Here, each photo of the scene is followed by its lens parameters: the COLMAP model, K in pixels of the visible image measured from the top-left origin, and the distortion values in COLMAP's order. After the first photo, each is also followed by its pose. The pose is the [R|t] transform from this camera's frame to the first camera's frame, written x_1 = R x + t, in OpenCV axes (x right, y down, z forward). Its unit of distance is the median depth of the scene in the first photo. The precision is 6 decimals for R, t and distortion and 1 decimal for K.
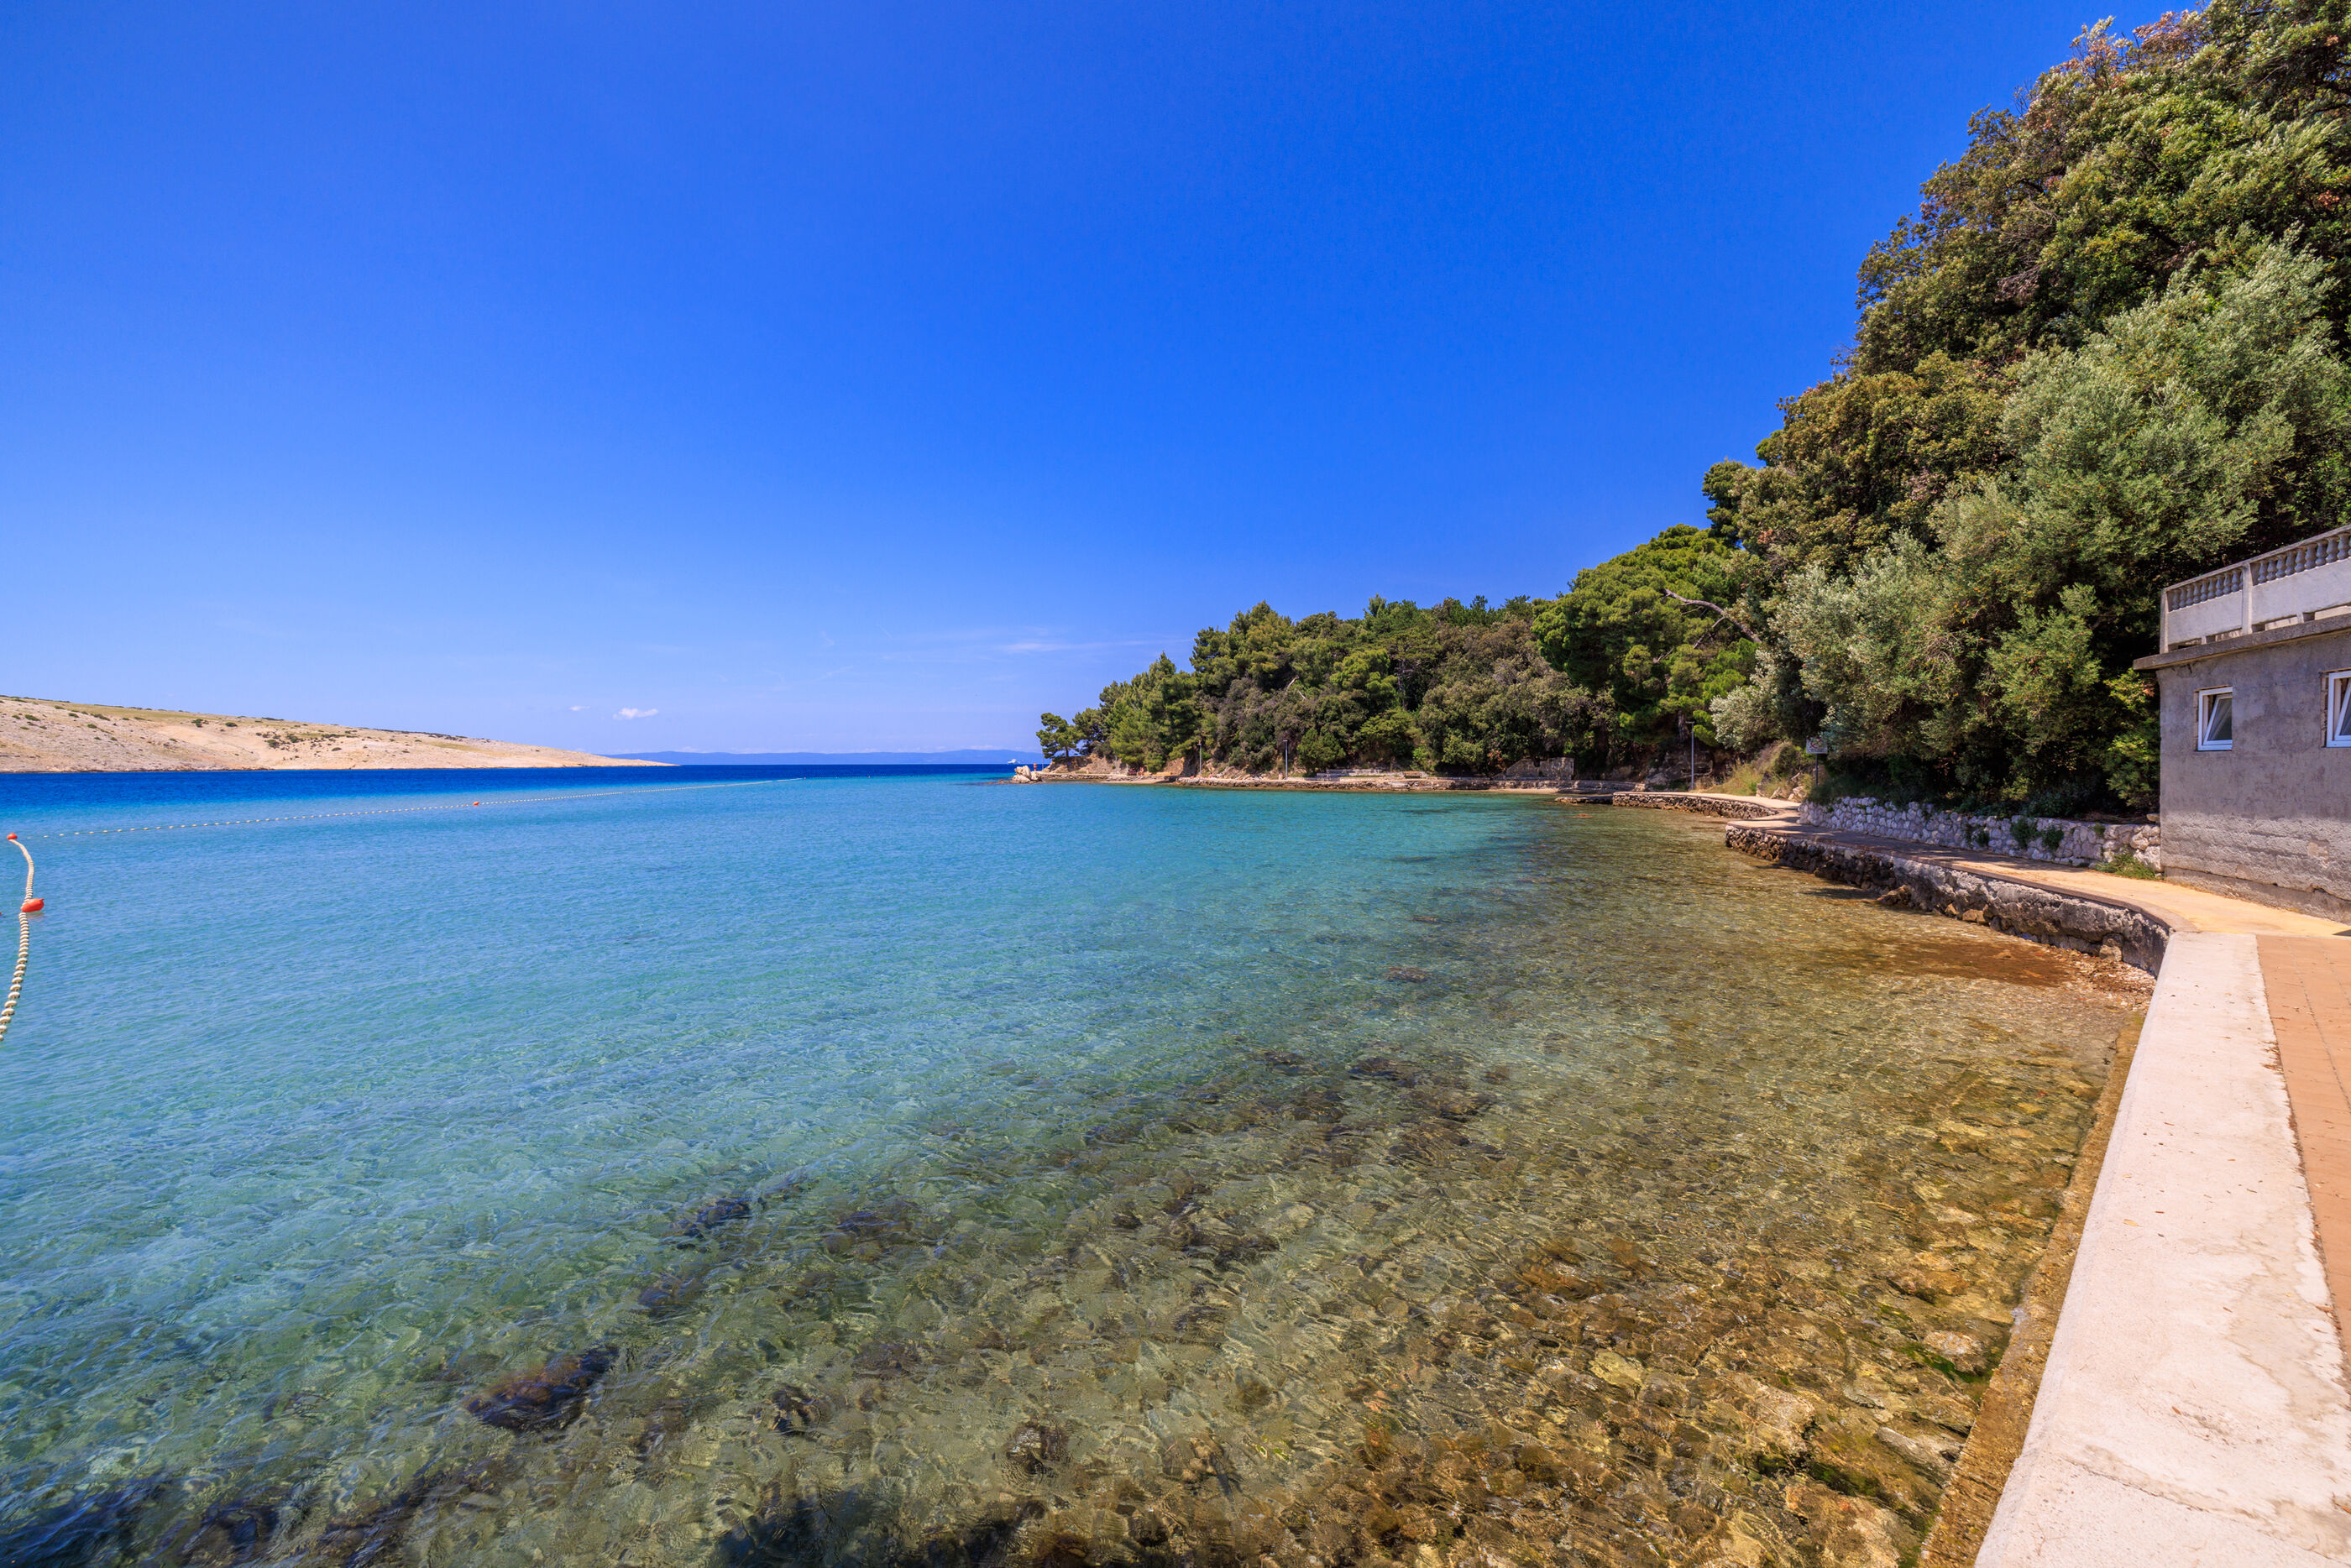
lens RADIAL K [[994.9, 0, 1206.5], [0, 994.9, 767.3], [0, 0, 1]] dist [0.012678, -0.000630]
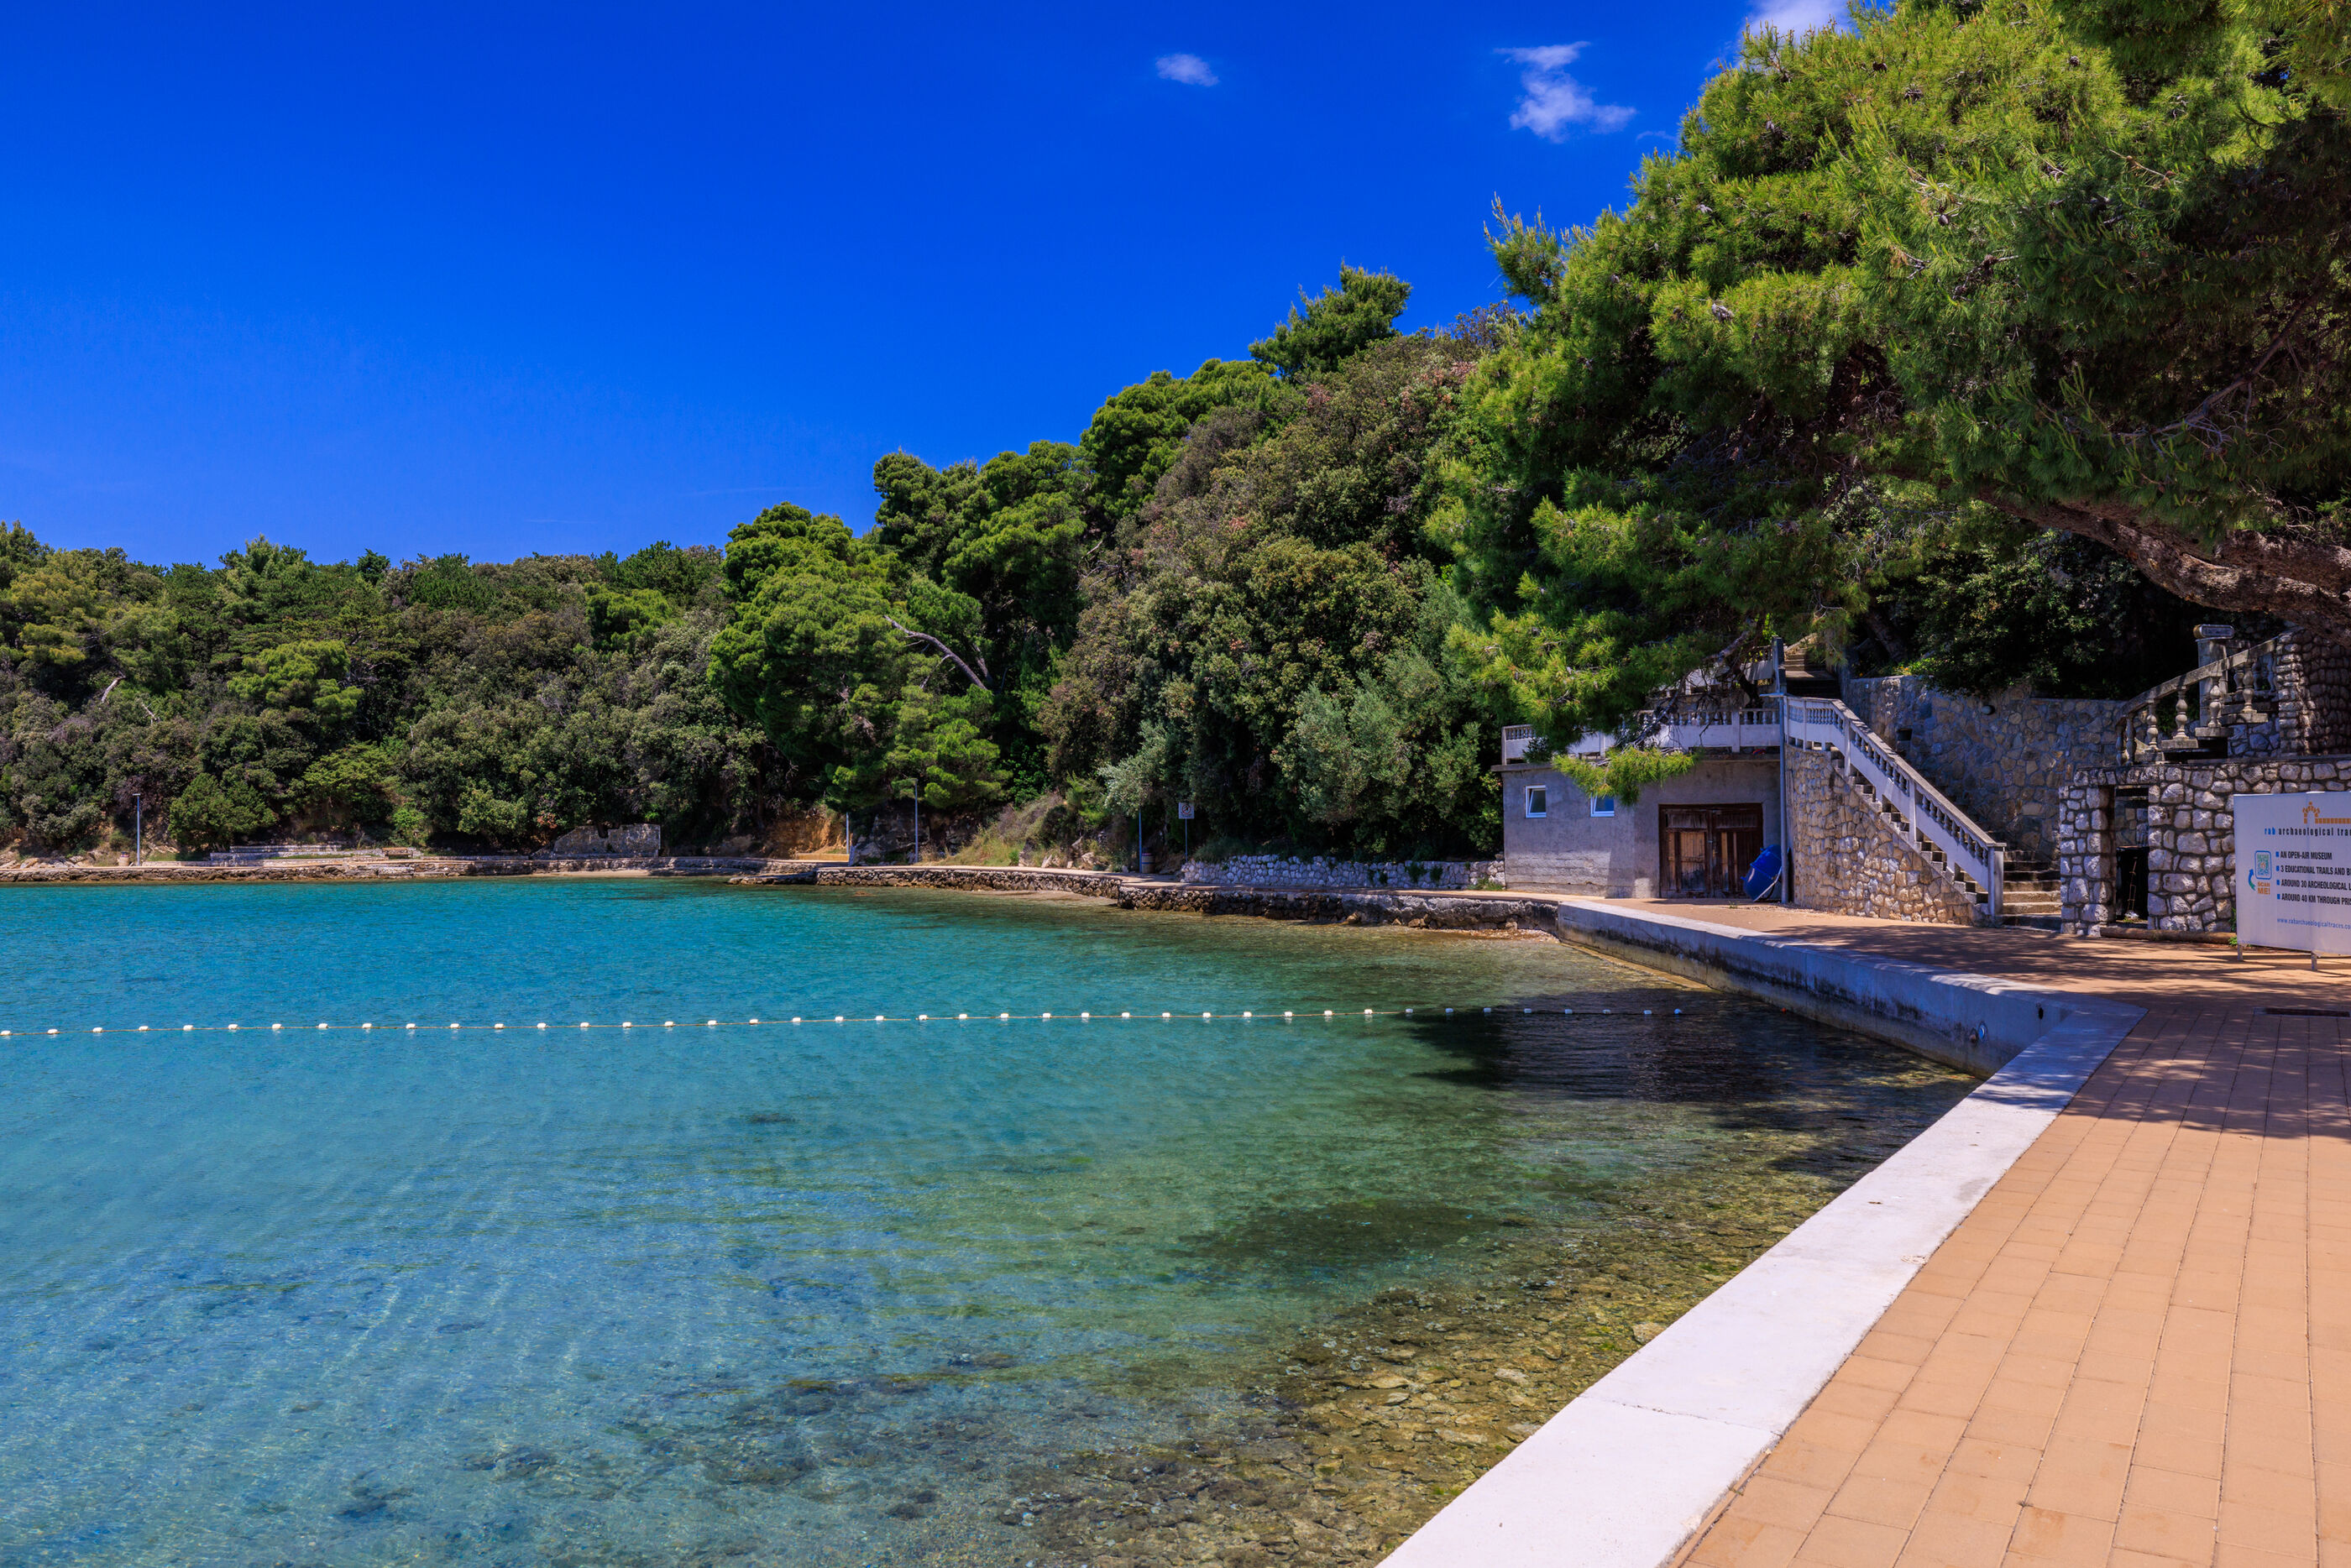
lens RADIAL K [[1818.3, 0, 1191.0], [0, 1818.3, 772.0], [0, 0, 1]] dist [0.013233, -0.000452]
pose [[0.697313, 0.018286, 0.716533, -0.276201], [0.009374, 0.999356, -0.034627, 0.001390], [-0.716705, 0.030863, 0.696693, -0.133504]]
